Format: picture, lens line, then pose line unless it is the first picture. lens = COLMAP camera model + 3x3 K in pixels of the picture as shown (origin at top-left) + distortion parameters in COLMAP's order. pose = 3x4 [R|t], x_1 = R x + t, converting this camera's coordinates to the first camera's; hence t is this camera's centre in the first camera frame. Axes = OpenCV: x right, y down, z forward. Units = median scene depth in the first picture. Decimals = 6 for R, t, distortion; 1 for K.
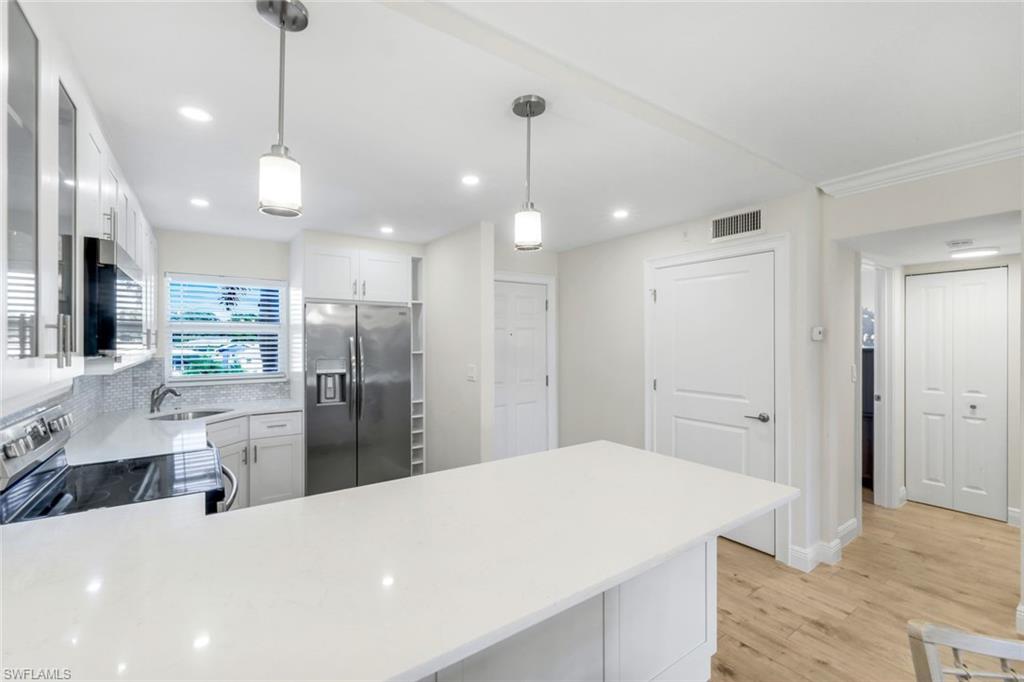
lens RADIAL K [[429.3, 0, 507.5], [0, 429.3, 343.2], [0, 0, 1]] dist [0.000363, 0.000064]
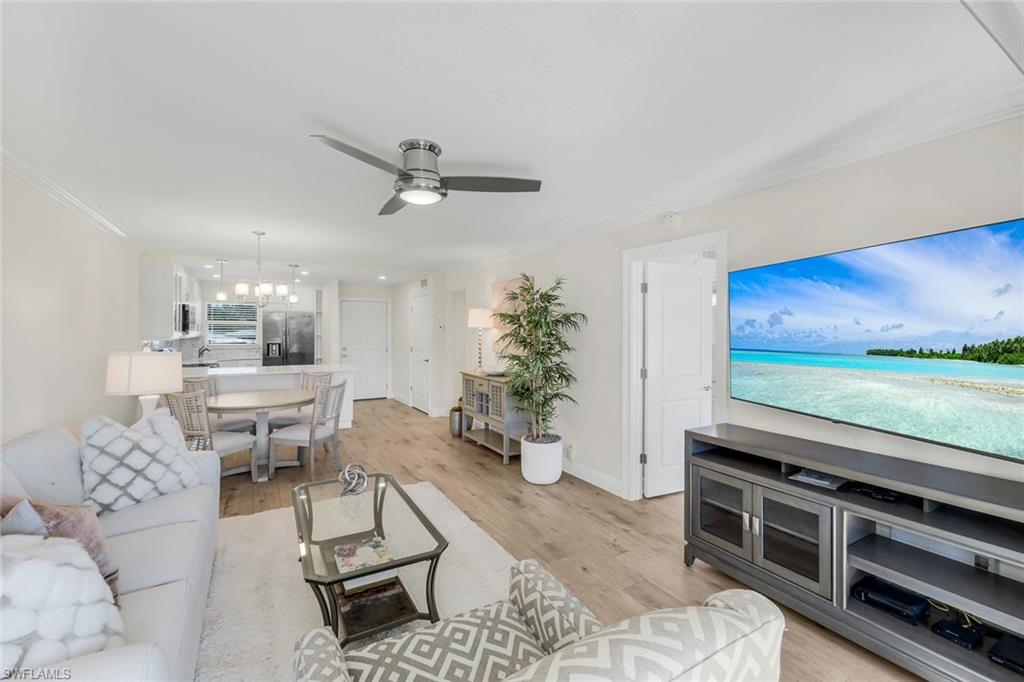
lens RADIAL K [[429.3, 0, 515.6], [0, 429.3, 331.8], [0, 0, 1]] dist [0.000363, 0.000064]
pose [[0.997602, 0.005933, -0.068960, 1.040682], [-0.006293, 0.999968, -0.005011, 0.013881], [0.068928, 0.005433, 0.997607, -1.203021]]
